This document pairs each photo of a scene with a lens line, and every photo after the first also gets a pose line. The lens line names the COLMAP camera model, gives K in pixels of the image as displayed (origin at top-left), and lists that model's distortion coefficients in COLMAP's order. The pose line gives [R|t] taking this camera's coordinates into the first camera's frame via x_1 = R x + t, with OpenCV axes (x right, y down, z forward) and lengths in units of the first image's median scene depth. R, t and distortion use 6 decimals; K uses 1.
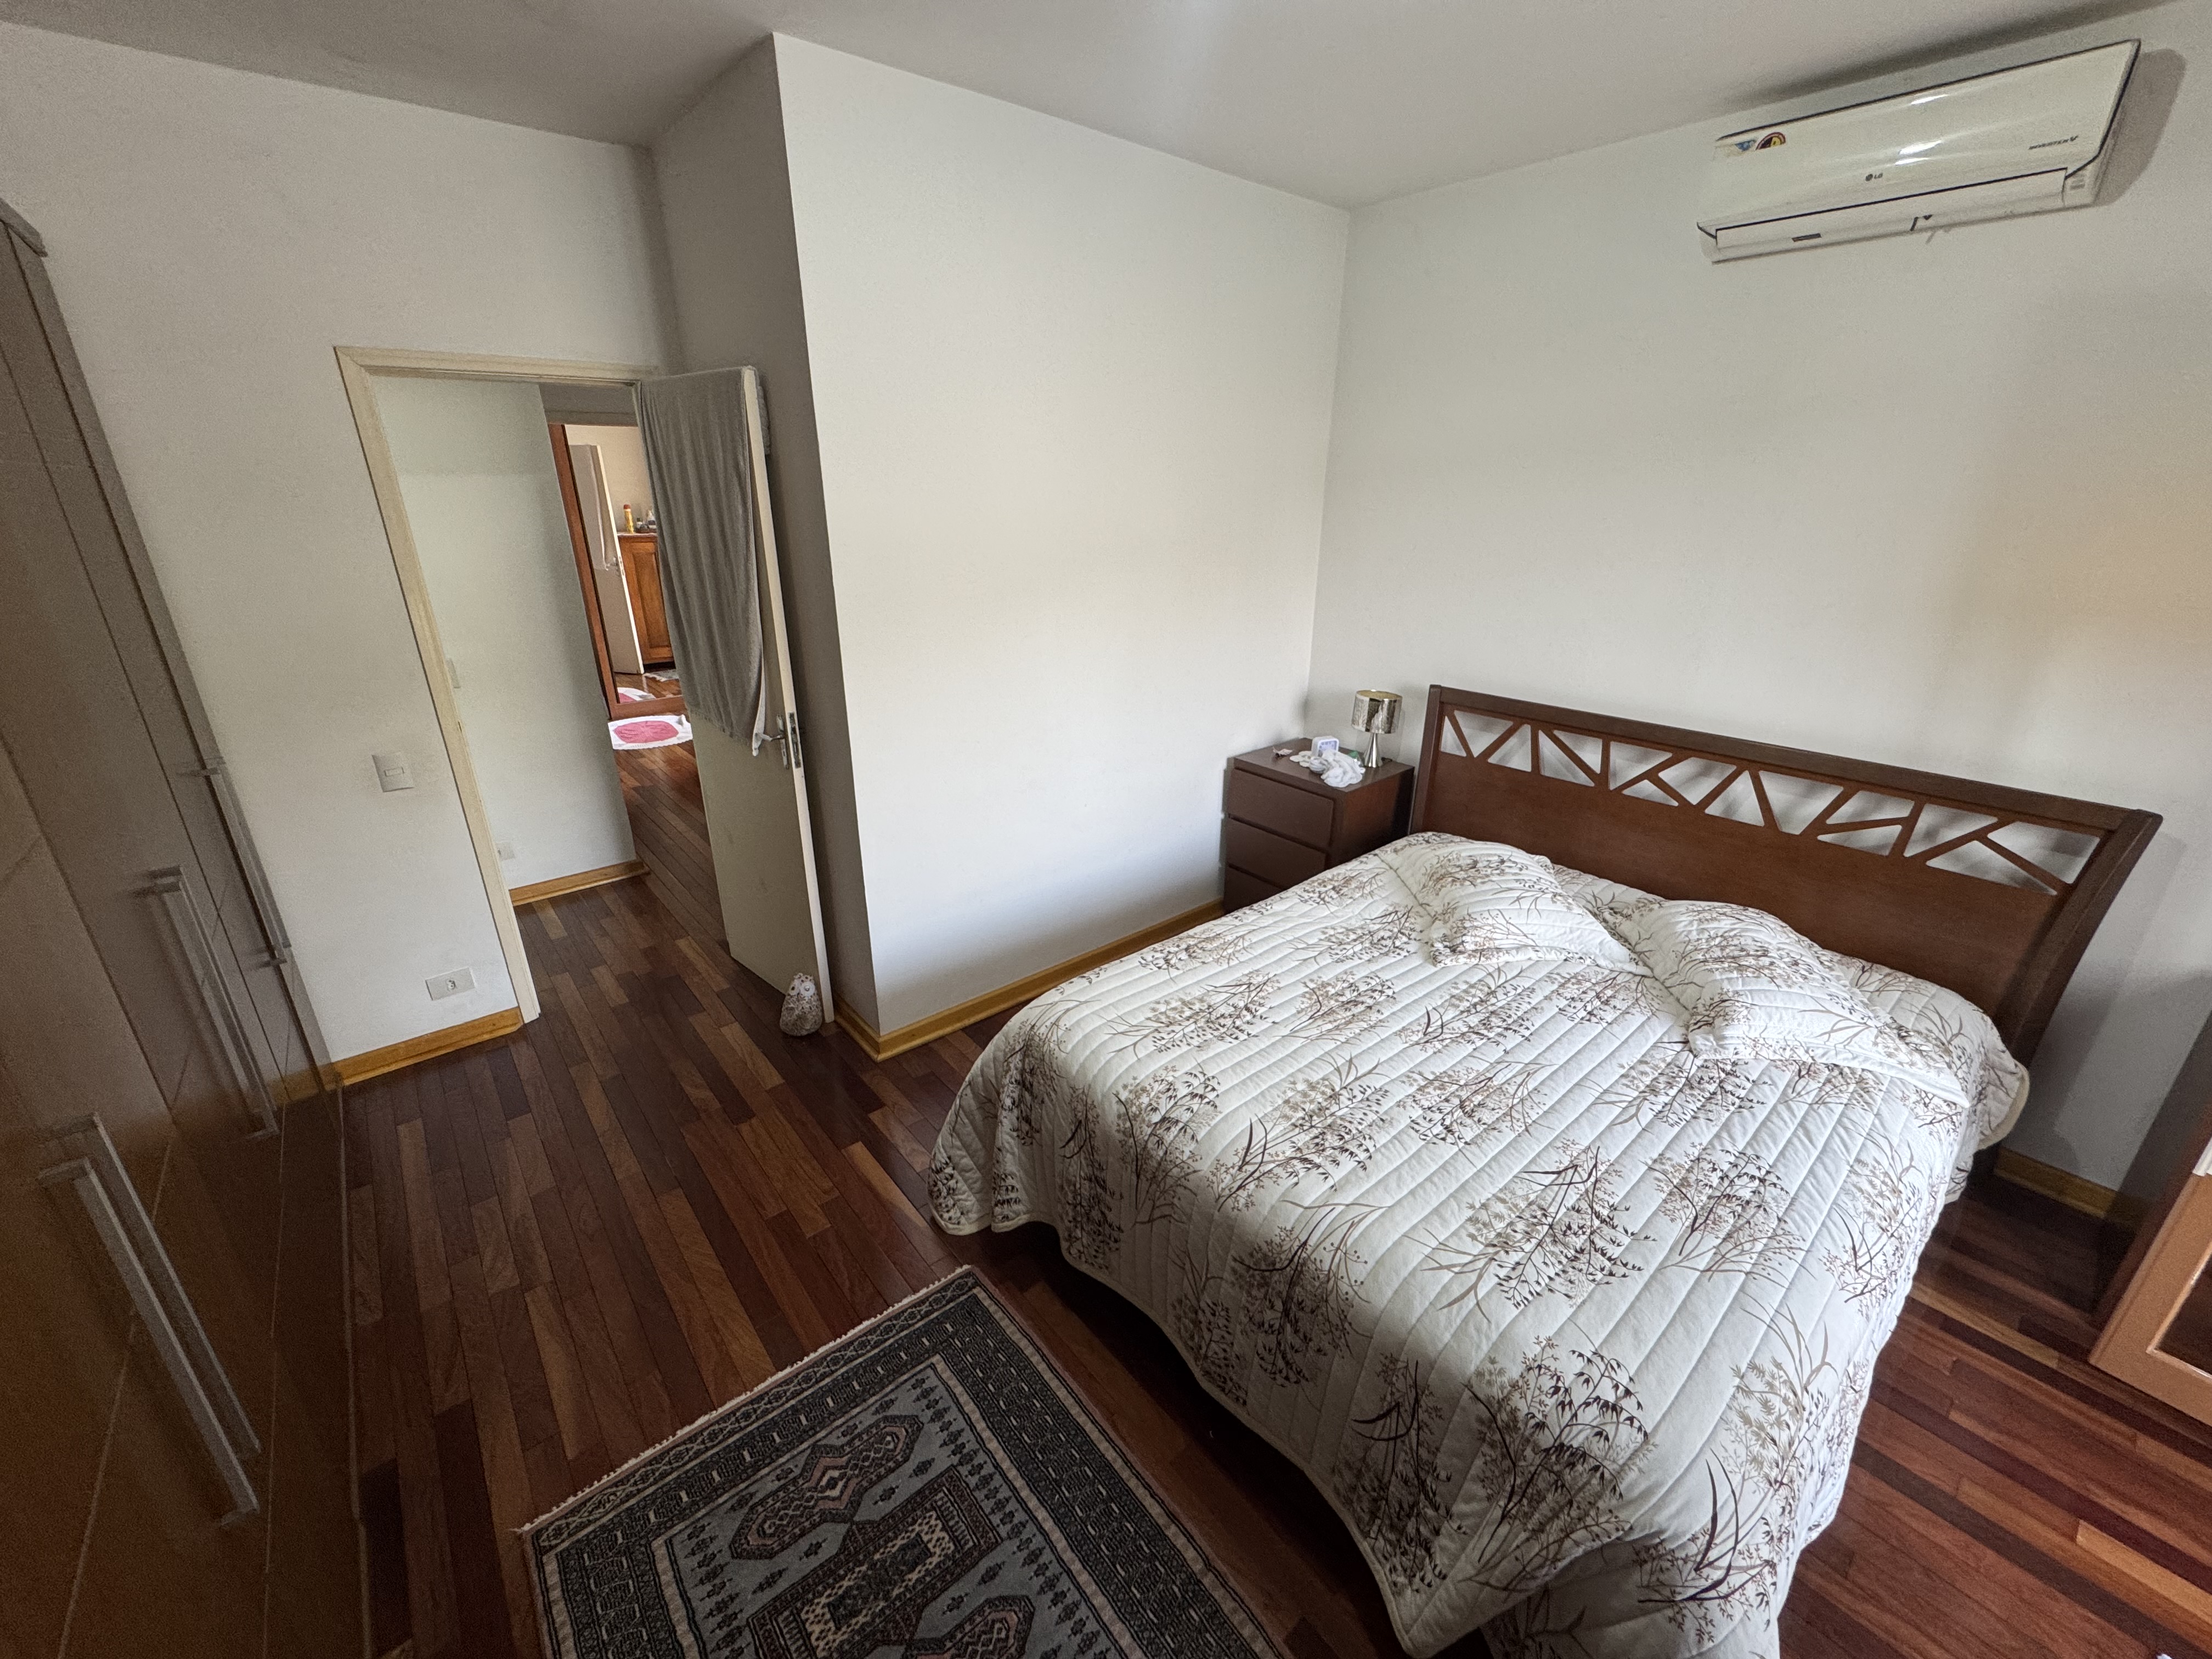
lens RADIAL K [[882.5, 0, 1105.5], [0, 882.5, 824.3], [0, 0, 1]] dist [-0.002657, 0.000610]
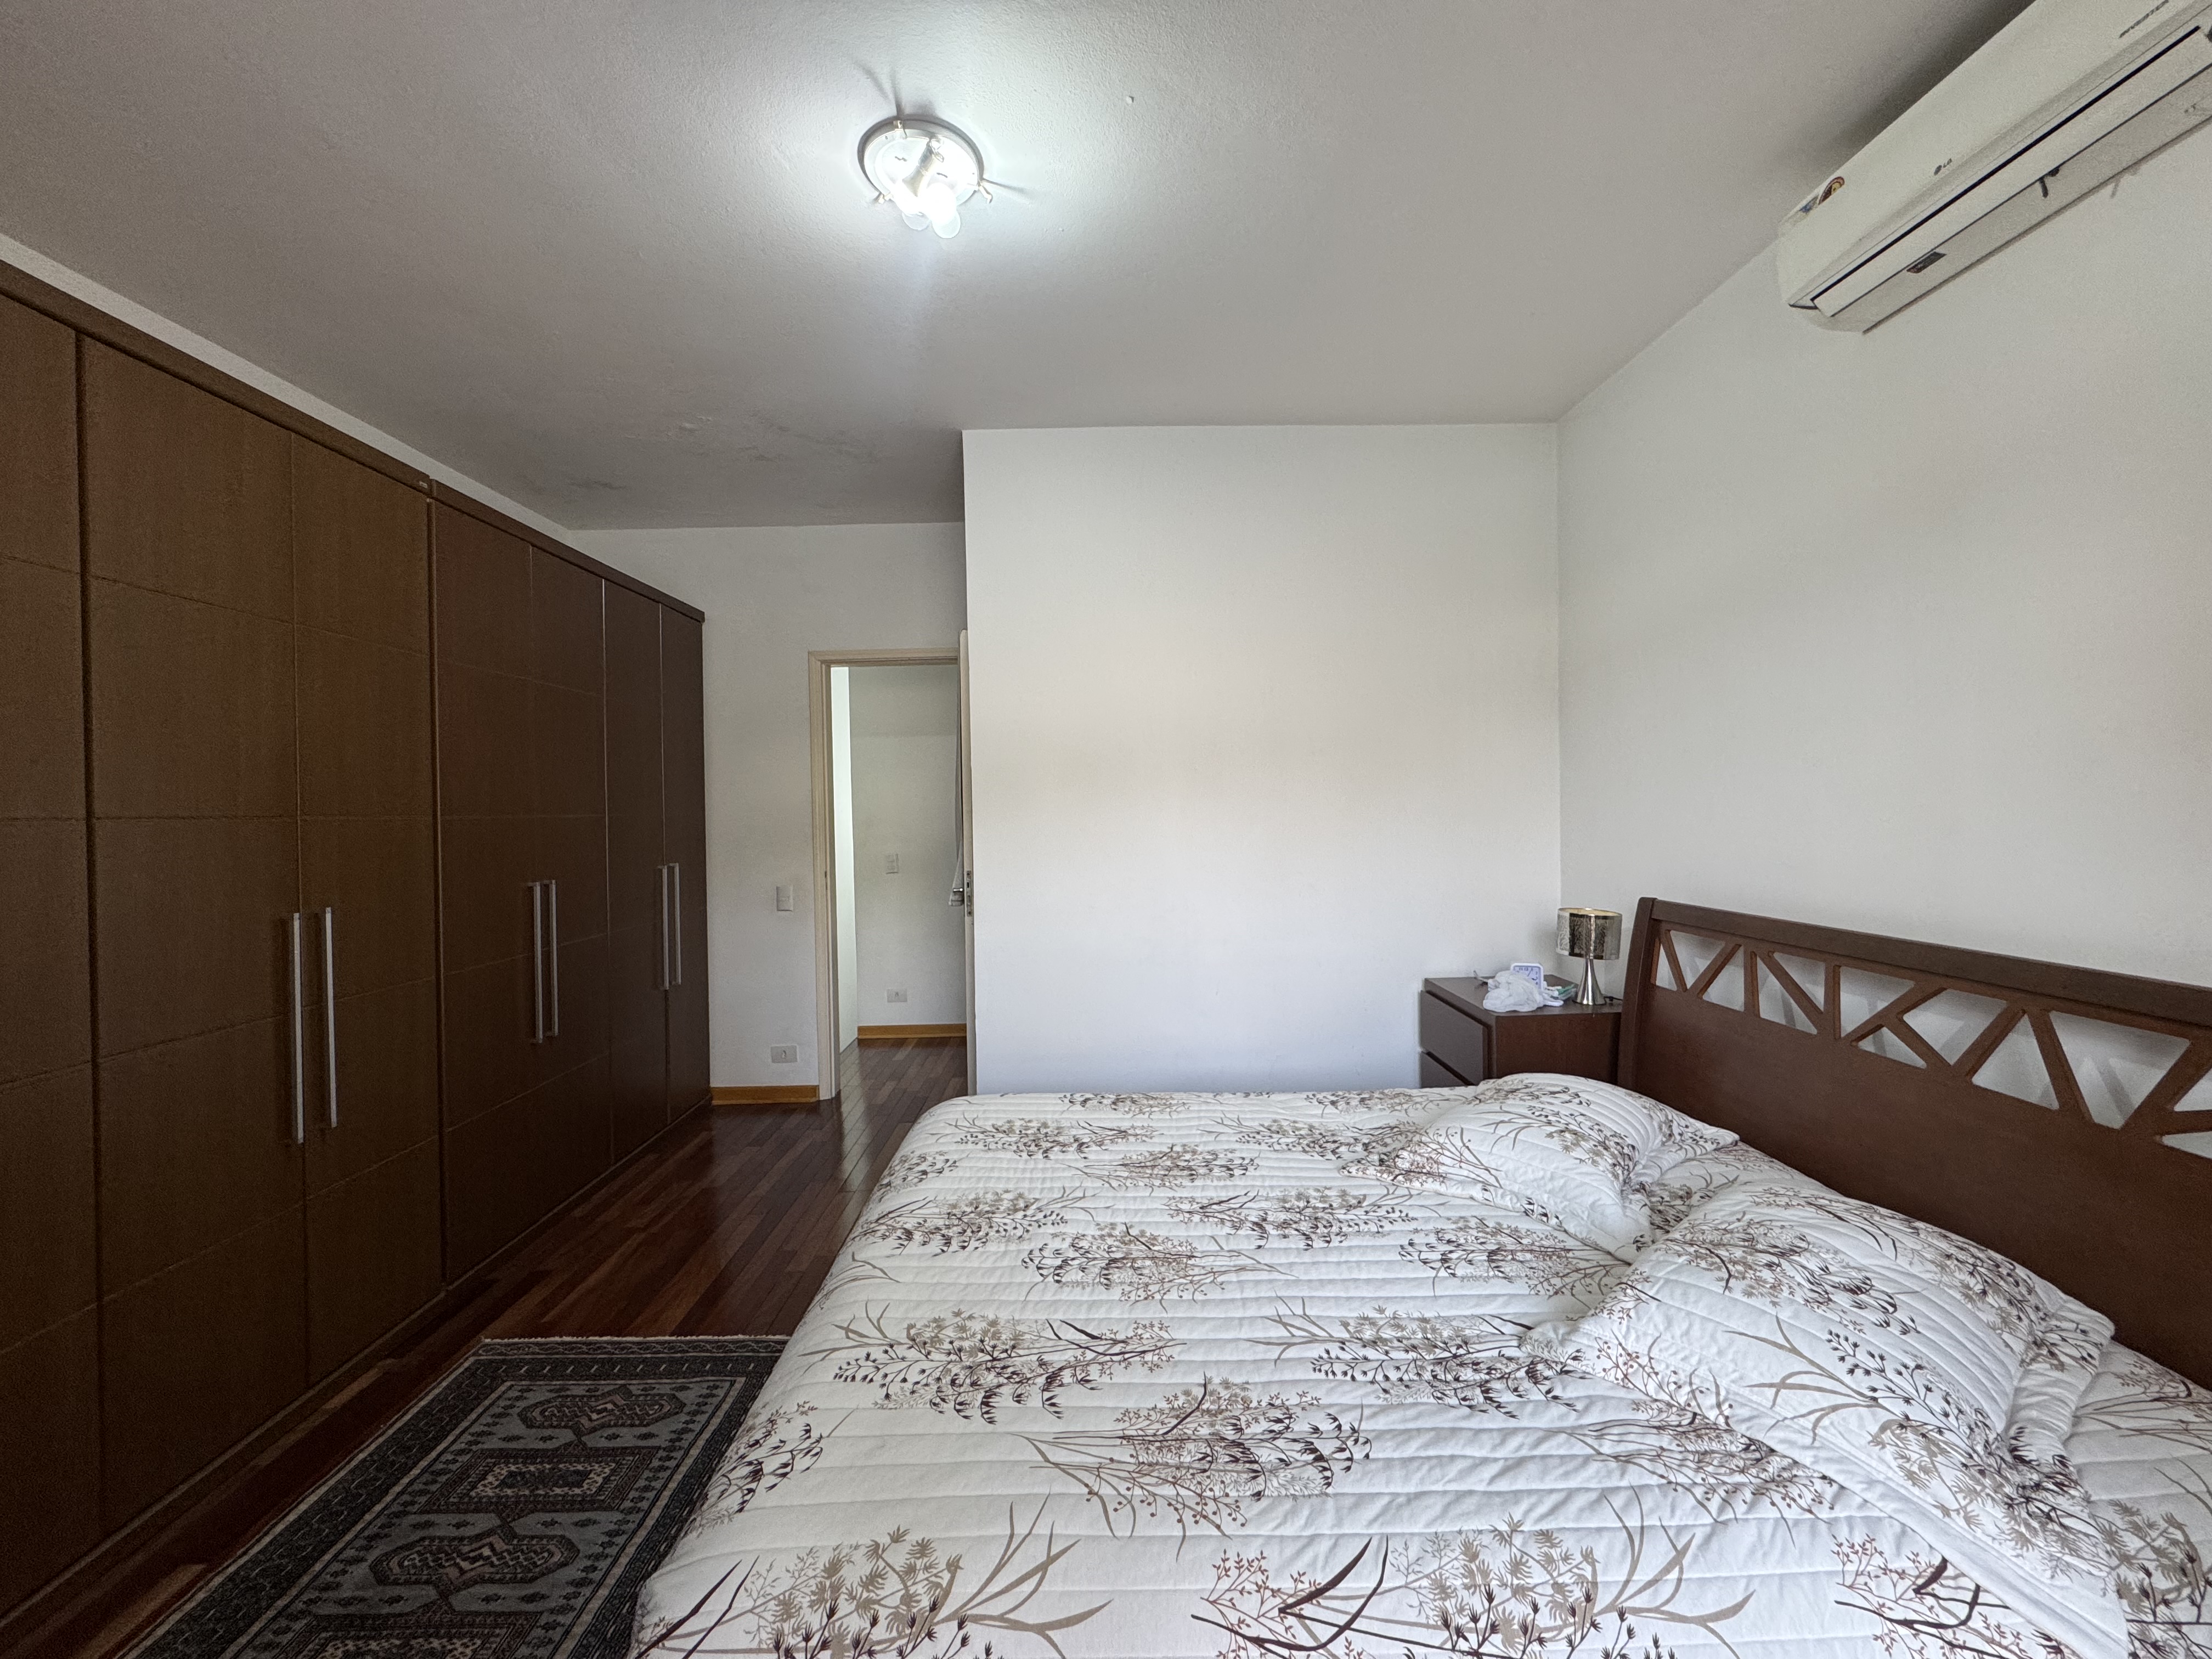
lens RADIAL K [[882.5, 0, 1105.5], [0, 882.5, 824.3], [0, 0, 1]] dist [-0.002657, 0.000610]
pose [[0.769795, -0.001563, -0.638289, 0.826058], [-0.213830, 0.941583, -0.260190, 0.135376], [0.601408, 0.336778, 0.724492, 0.230462]]
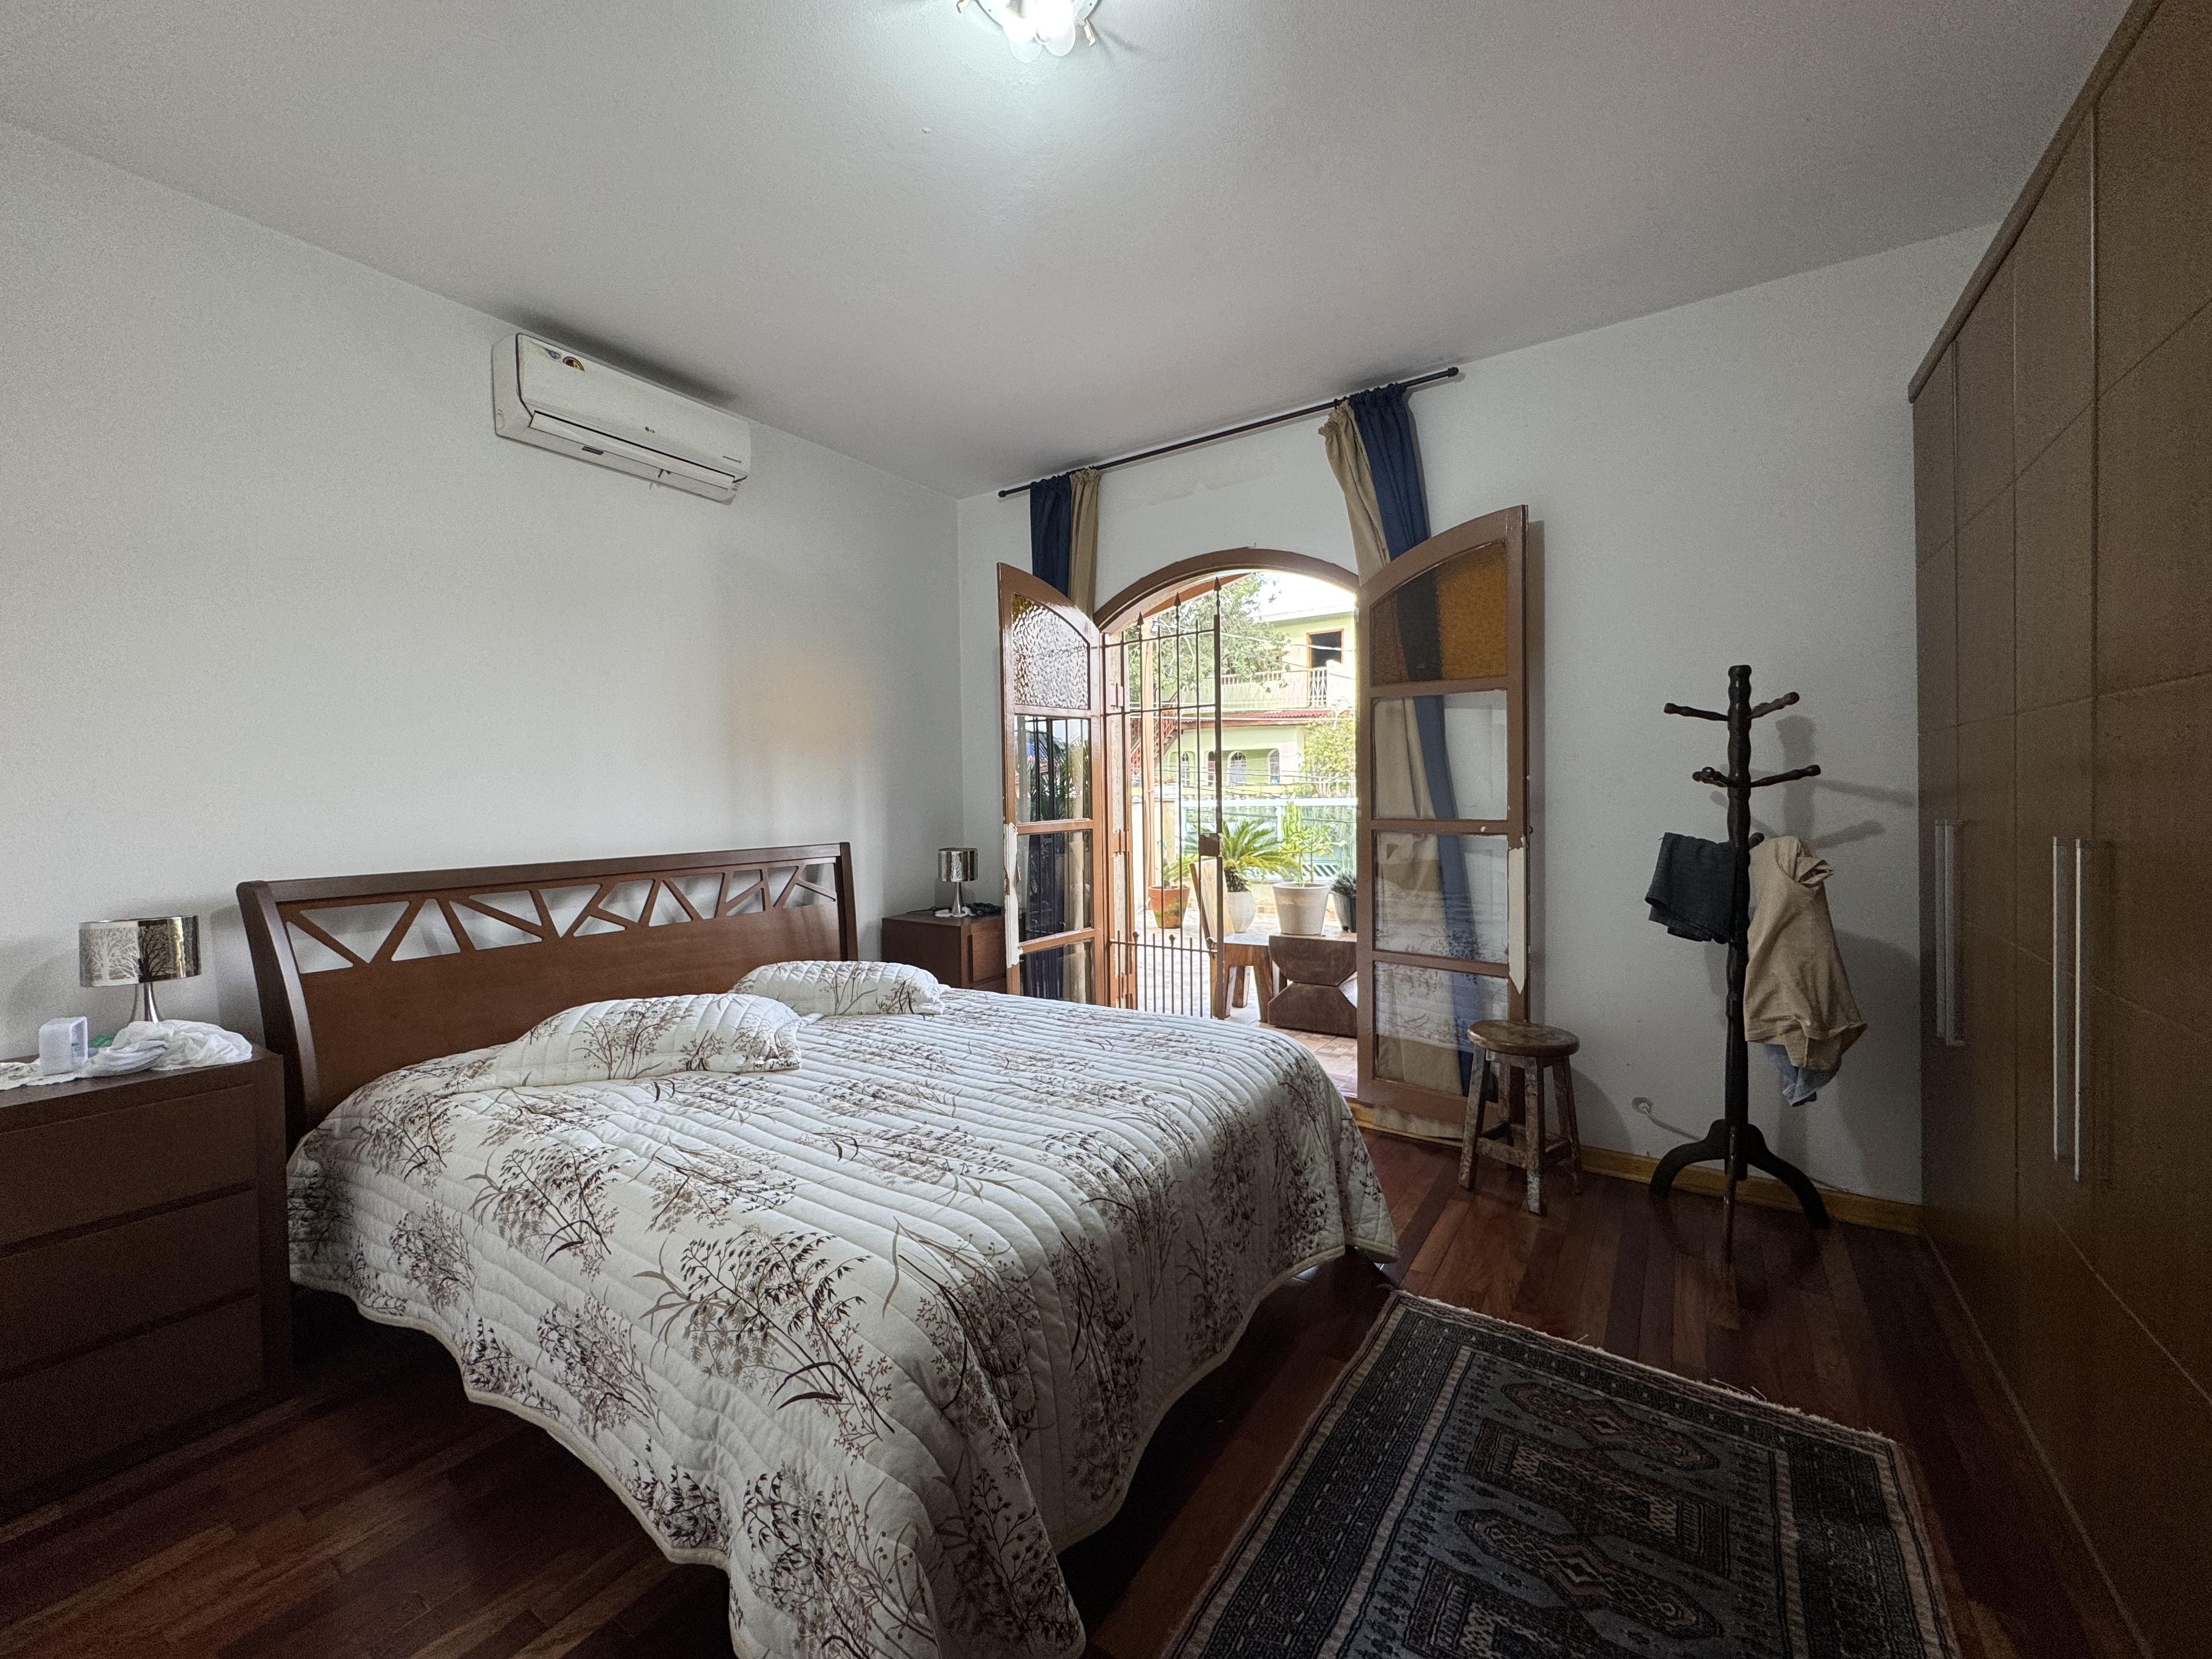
lens RADIAL K [[882.5, 0, 1105.5], [0, 882.5, 824.3], [0, 0, 1]] dist [-0.002657, 0.000610]
pose [[-0.283186, -0.026244, 0.958706, -0.685691], [0.361730, 0.922875, 0.132112, -0.093118], [-0.888233, 0.384205, -0.251852, 0.978320]]
